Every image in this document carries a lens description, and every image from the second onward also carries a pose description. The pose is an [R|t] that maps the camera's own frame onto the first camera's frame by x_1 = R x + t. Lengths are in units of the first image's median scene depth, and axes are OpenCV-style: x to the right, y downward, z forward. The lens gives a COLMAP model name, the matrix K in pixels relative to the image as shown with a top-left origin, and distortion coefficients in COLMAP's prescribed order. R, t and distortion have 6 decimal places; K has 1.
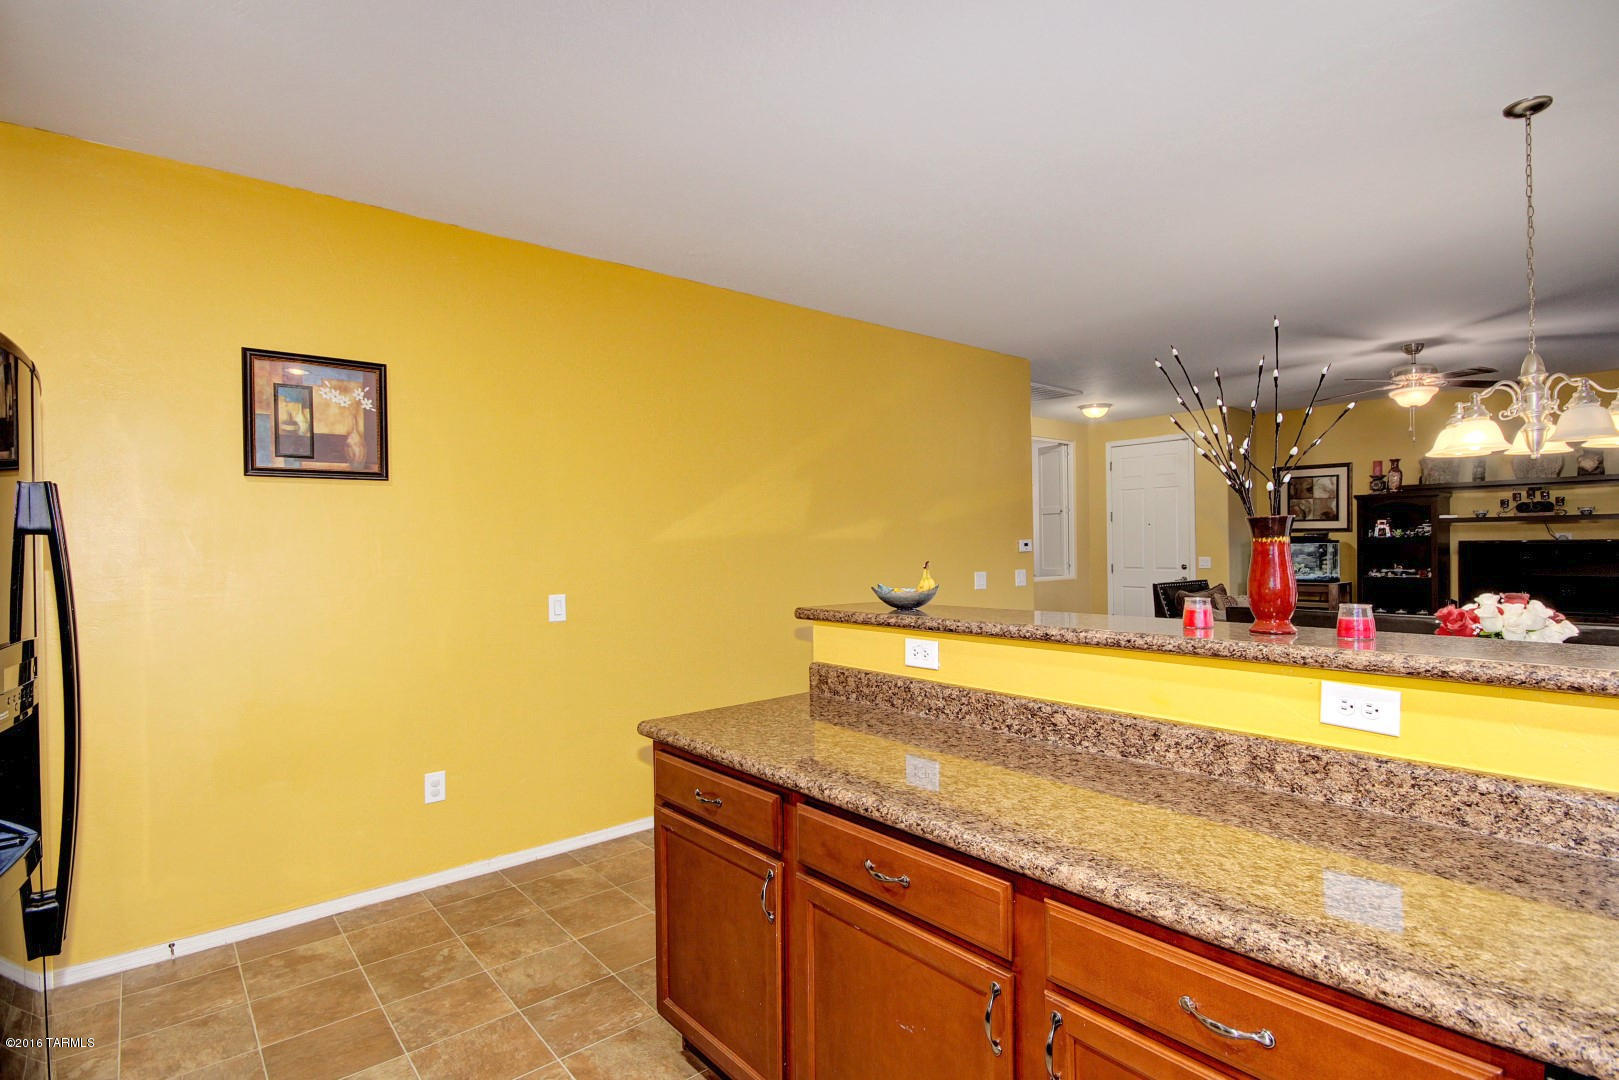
lens RADIAL K [[796.9, 0, 819.1], [0, 796.9, 545.7], [0, 0, 1]] dist [-0.002421, -0.000712]
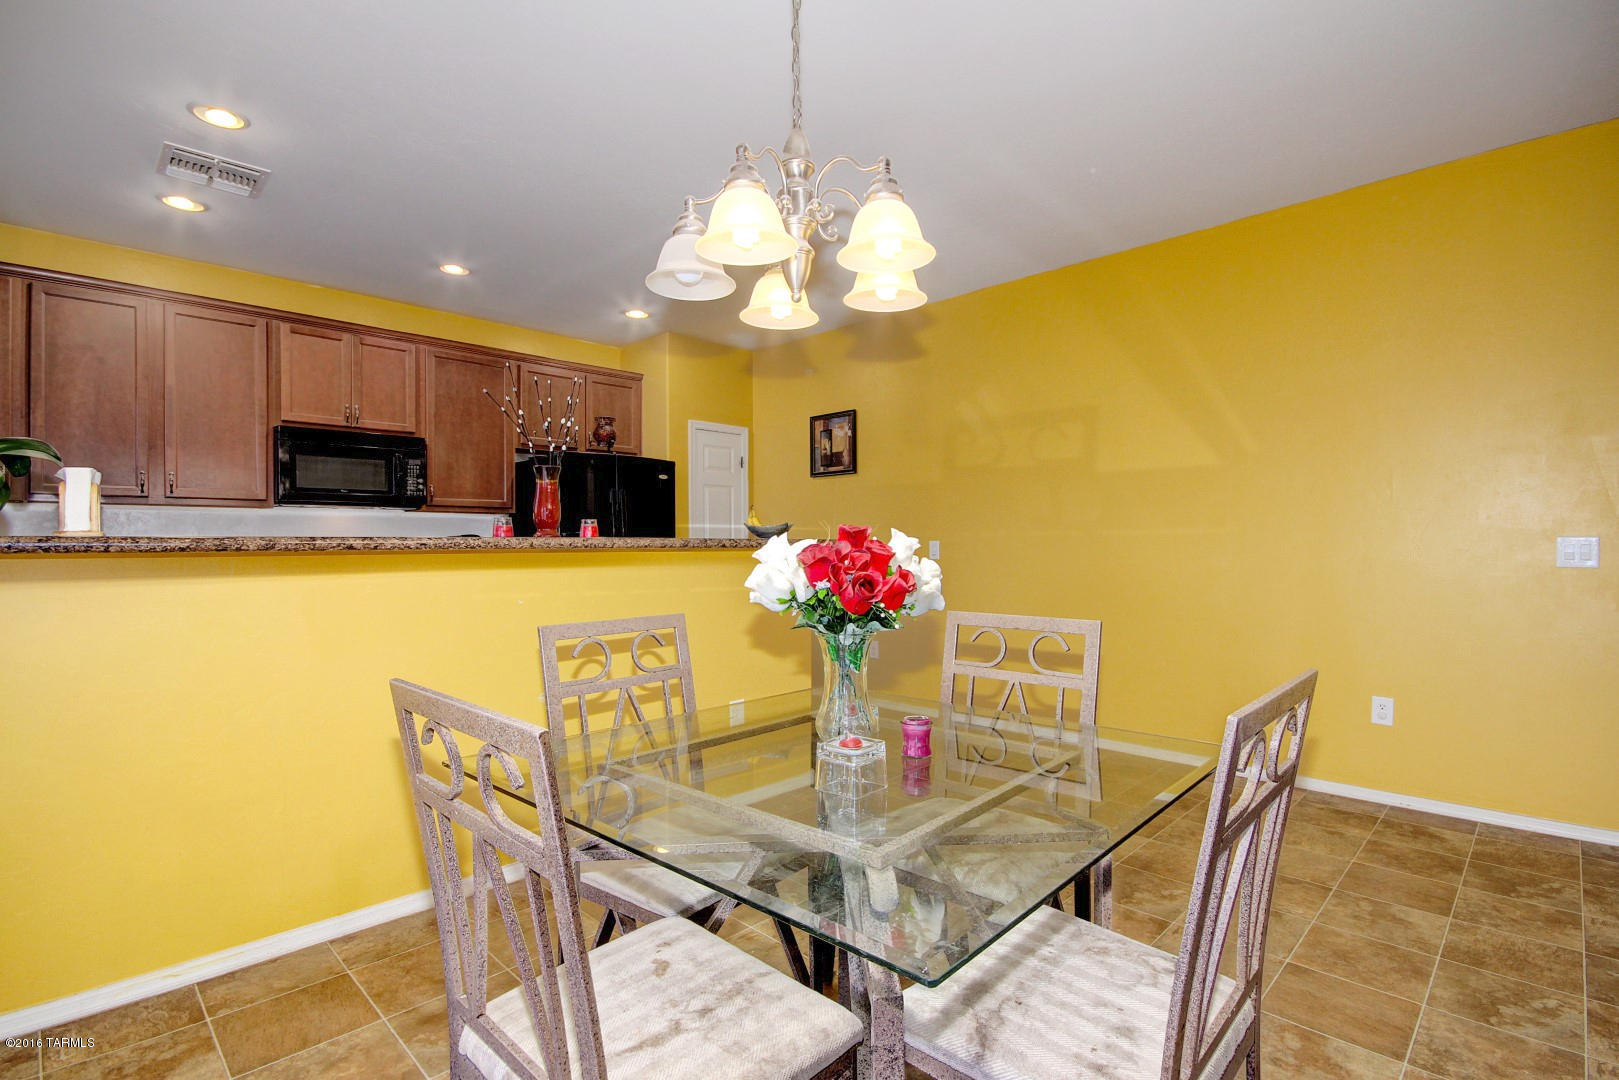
lens RADIAL K [[760.6, 0, 842.2], [0, 760.6, 545.5], [0, 0, 1]] dist [-0.016140, -0.000527]
pose [[0.118697, 0.015594, -0.992808, 1.225893], [0.003367, 0.999865, 0.016107, 0.057389], [0.992925, -0.005255, 0.118629, 0.789455]]
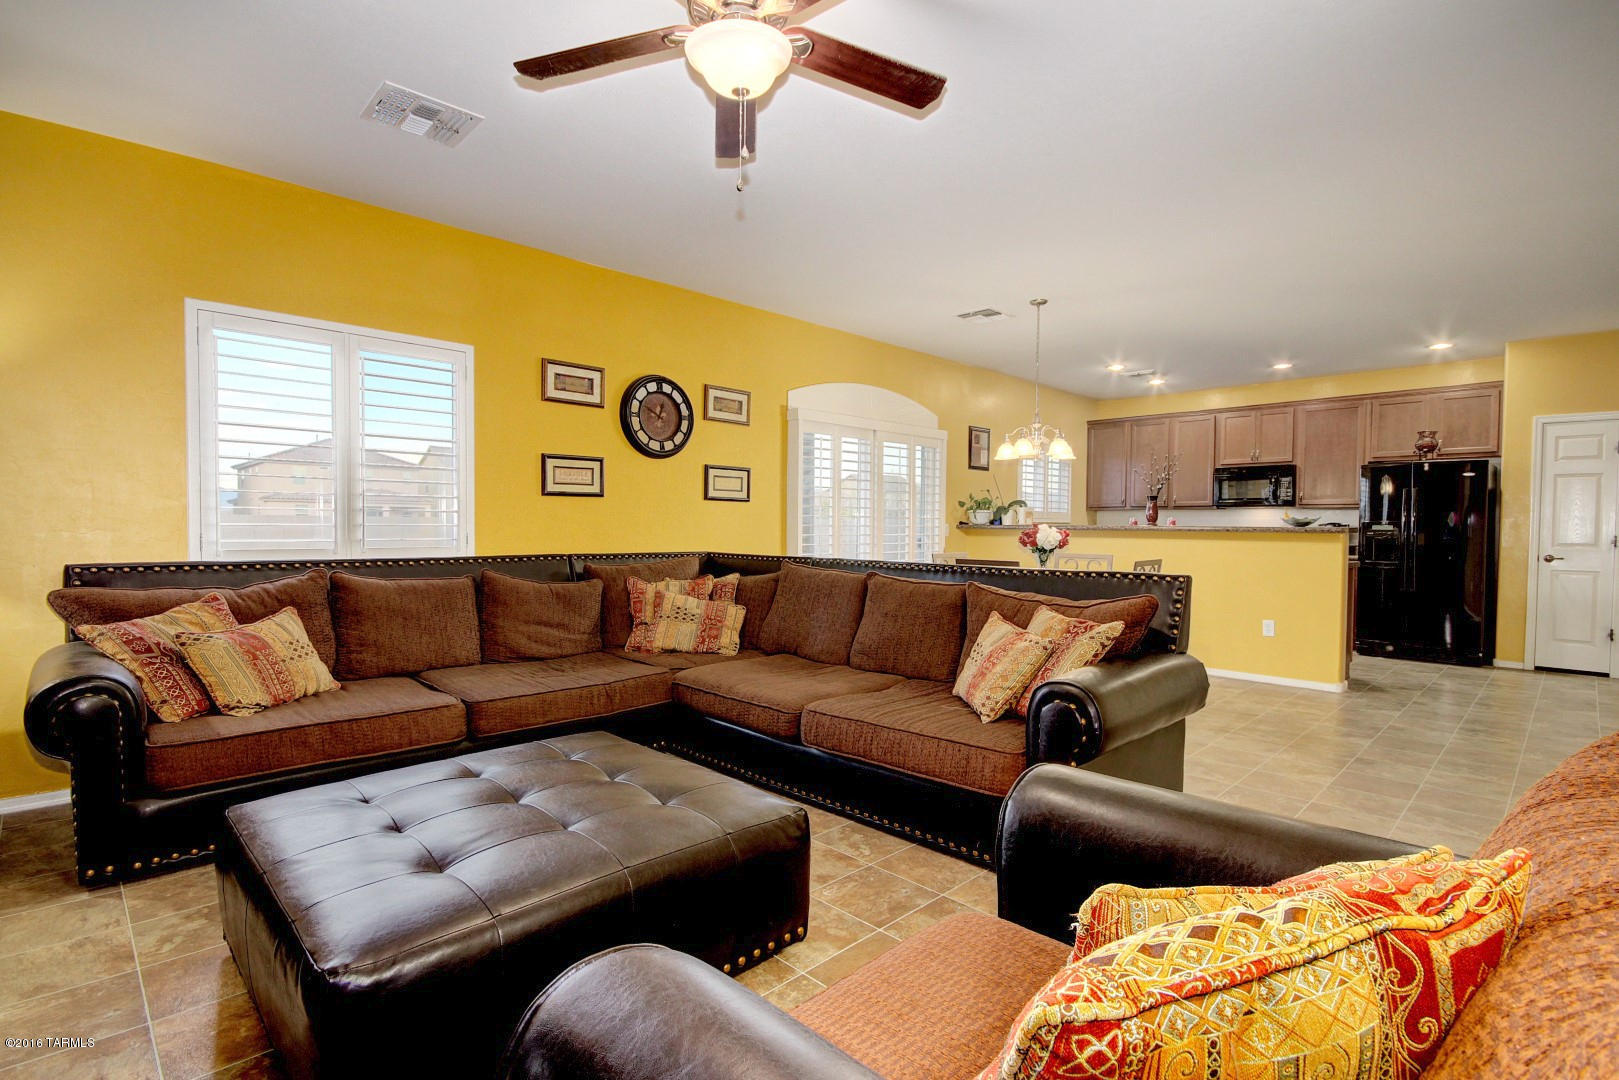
lens RADIAL K [[767.8, 0, 826.6], [0, 767.8, 543.5], [0, 0, 1]] dist [-0.000336, -0.000386]
pose [[-0.996537, 0.008126, -0.082748, 1.363611], [0.005956, 0.999633, 0.026435, 0.048800], [0.082932, 0.025851, -0.996220, 2.553258]]
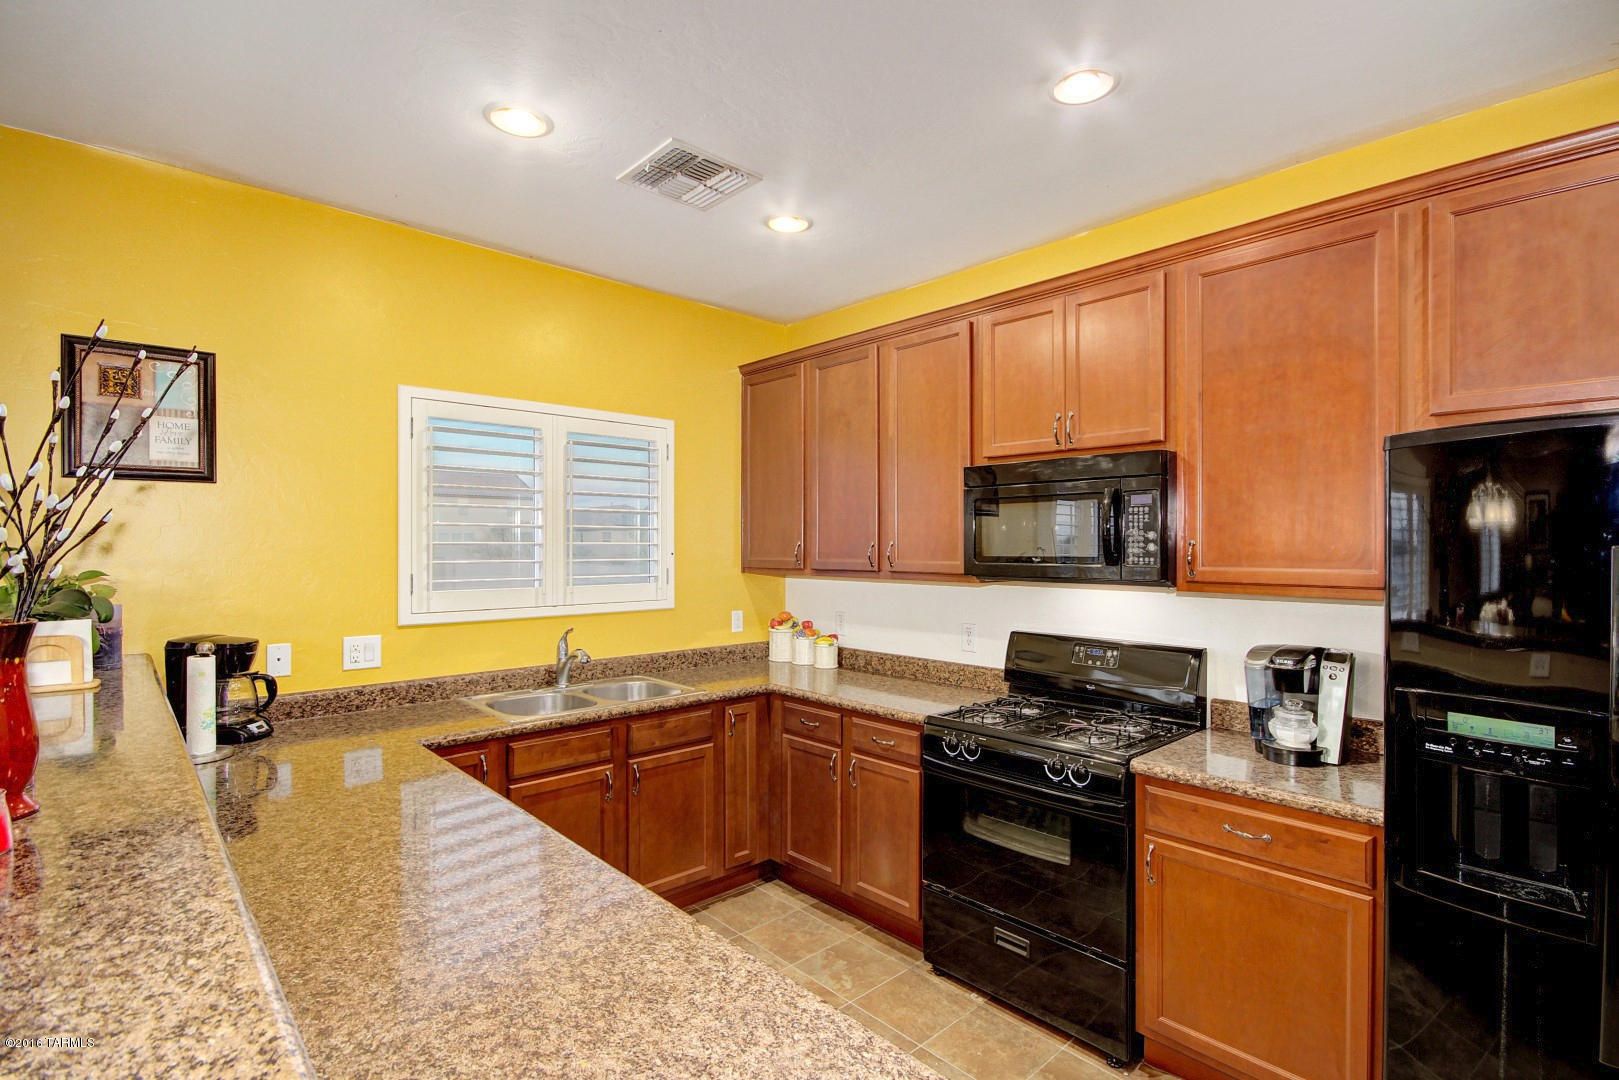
lens RADIAL K [[767.8, 0, 826.6], [0, 767.8, 543.5], [0, 0, 1]] dist [-0.000336, -0.000386]
pose [[-0.998763, 0.014027, -0.047702, -0.015522], [0.013925, 0.999900, 0.002475, -0.049207], [0.047732, 0.001808, -0.998859, 0.896801]]
